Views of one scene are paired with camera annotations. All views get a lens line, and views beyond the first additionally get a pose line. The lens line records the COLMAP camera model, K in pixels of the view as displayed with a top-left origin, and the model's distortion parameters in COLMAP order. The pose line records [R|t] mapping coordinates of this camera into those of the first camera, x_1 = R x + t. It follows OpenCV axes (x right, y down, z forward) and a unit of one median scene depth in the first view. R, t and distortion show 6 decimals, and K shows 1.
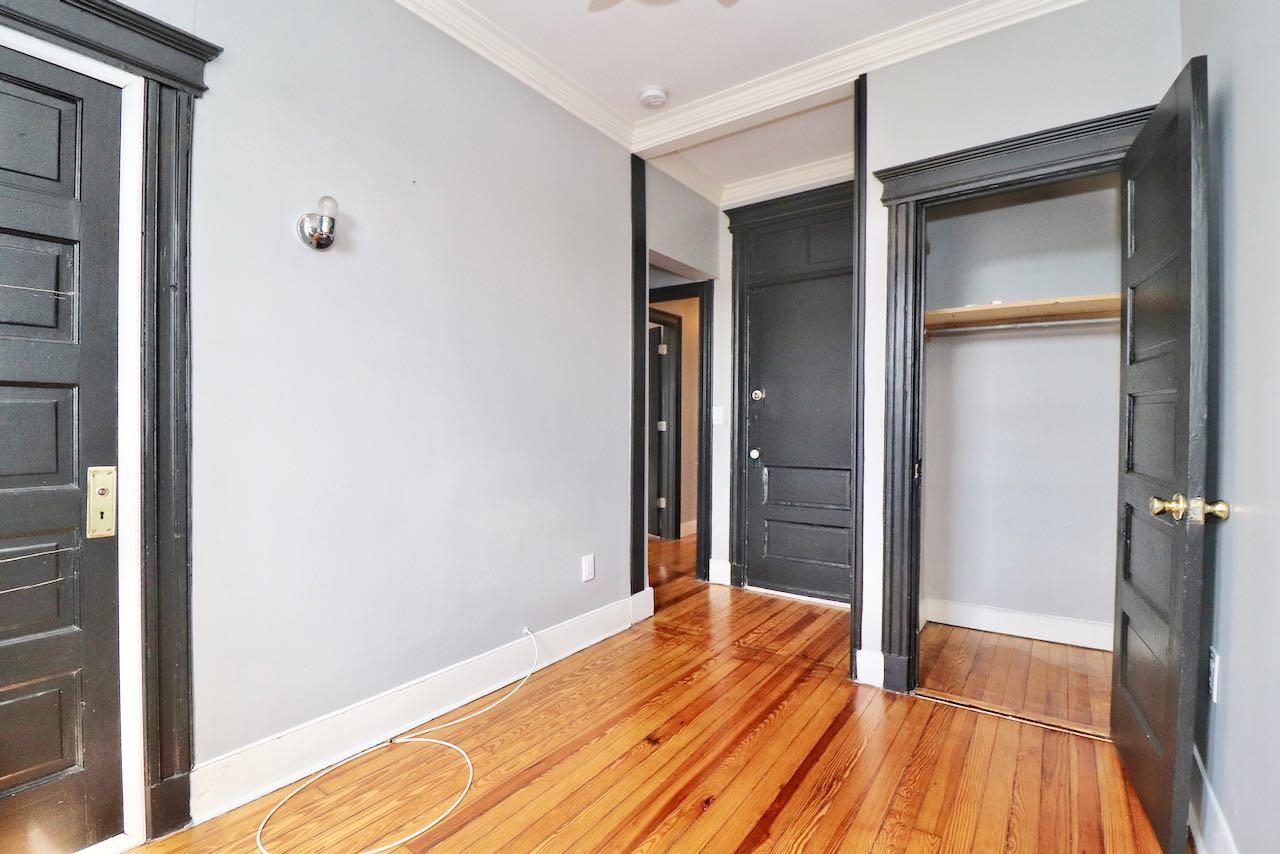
lens RADIAL K [[591.9, 0, 643.7], [0, 591.9, 425.2], [0, 0, 1]] dist [-0.003247, -0.011663]
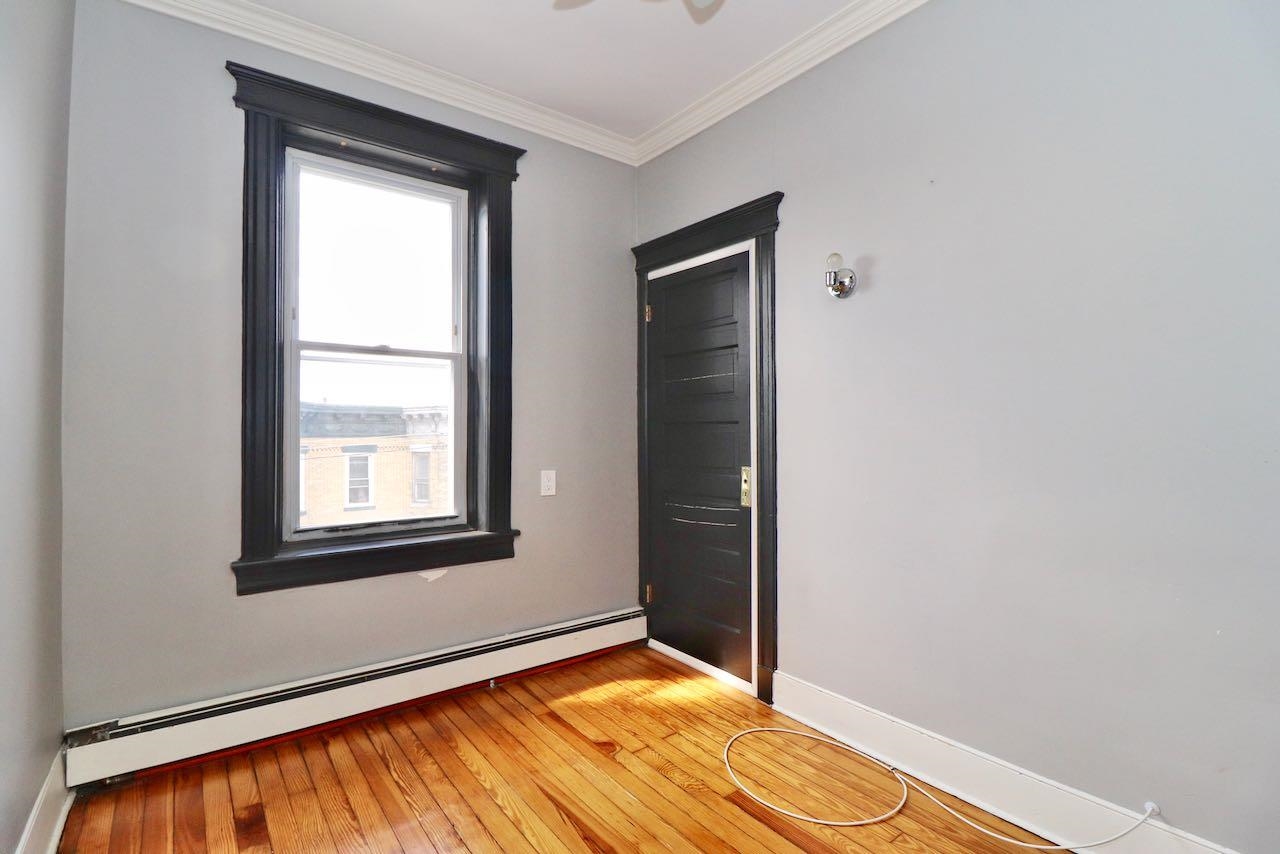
lens RADIAL K [[594.3, 0, 644.0], [0, 594.3, 424.8], [0, 0, 1]] dist [-0.001947, -0.012123]
pose [[-0.293157, -0.012185, -0.955987, 0.554215], [-0.008387, 0.999913, -0.010173, -0.023663], [0.956028, 0.005035, -0.293233, 0.762329]]
